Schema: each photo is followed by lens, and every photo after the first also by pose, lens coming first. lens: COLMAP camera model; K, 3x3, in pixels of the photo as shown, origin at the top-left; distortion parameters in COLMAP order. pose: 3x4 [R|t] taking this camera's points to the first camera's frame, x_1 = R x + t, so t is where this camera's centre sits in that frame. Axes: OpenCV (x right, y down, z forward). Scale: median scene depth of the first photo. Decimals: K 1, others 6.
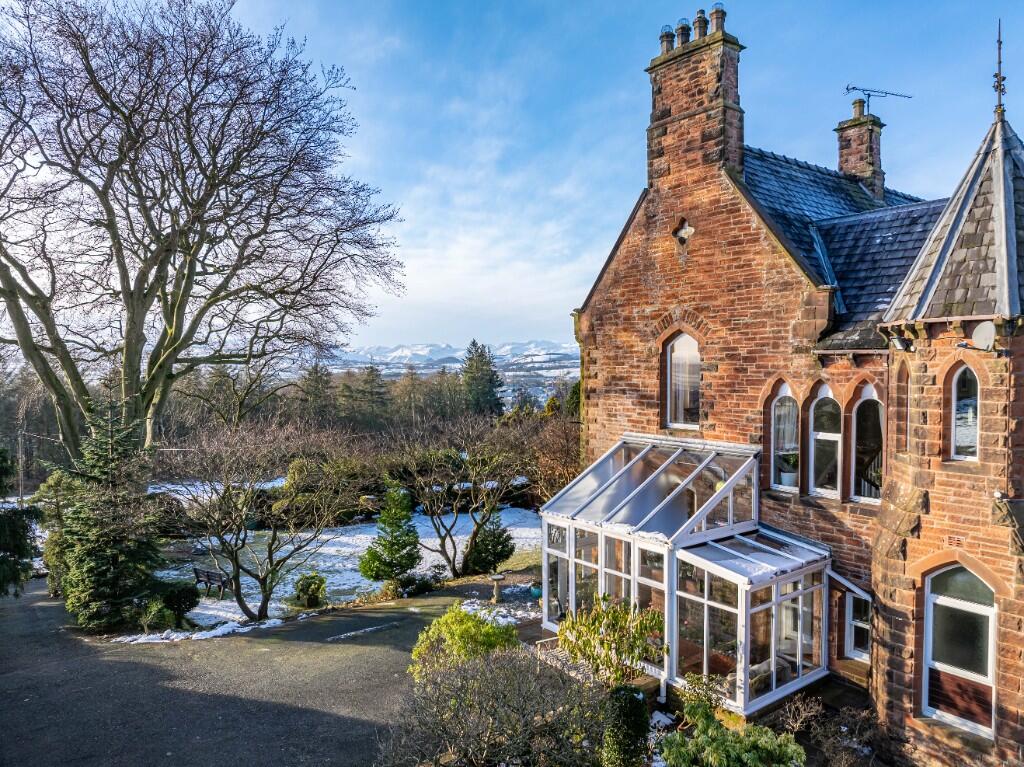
lens RADIAL K [[723.1, 0, 517.2], [0, 723.1, 381.9], [0, 0, 1]] dist [-0.034590, 0.001354]
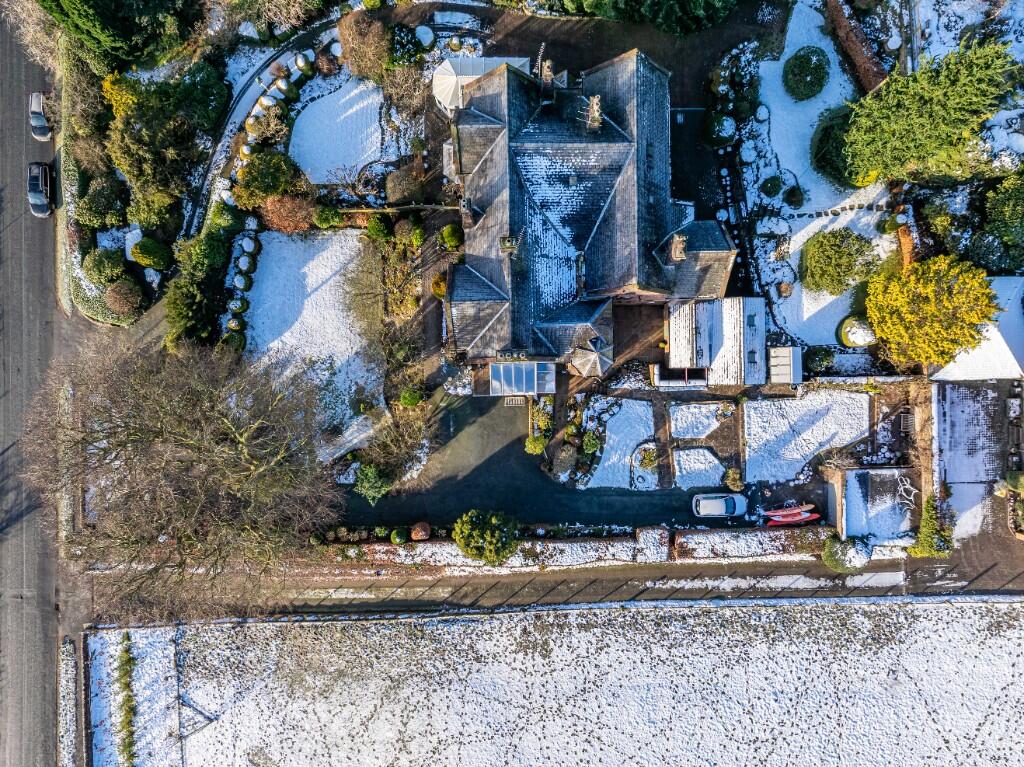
lens RADIAL K [[723.1, 0, 513.2], [0, 723.1, 382.9], [0, 0, 1]] dist [-0.034590, 0.001354]
pose [[0.591571, -0.806164, -0.012004, 0.205217], [0.012622, -0.005627, 0.999905, -3.685340], [-0.806154, -0.591666, 0.006846, 0.964675]]
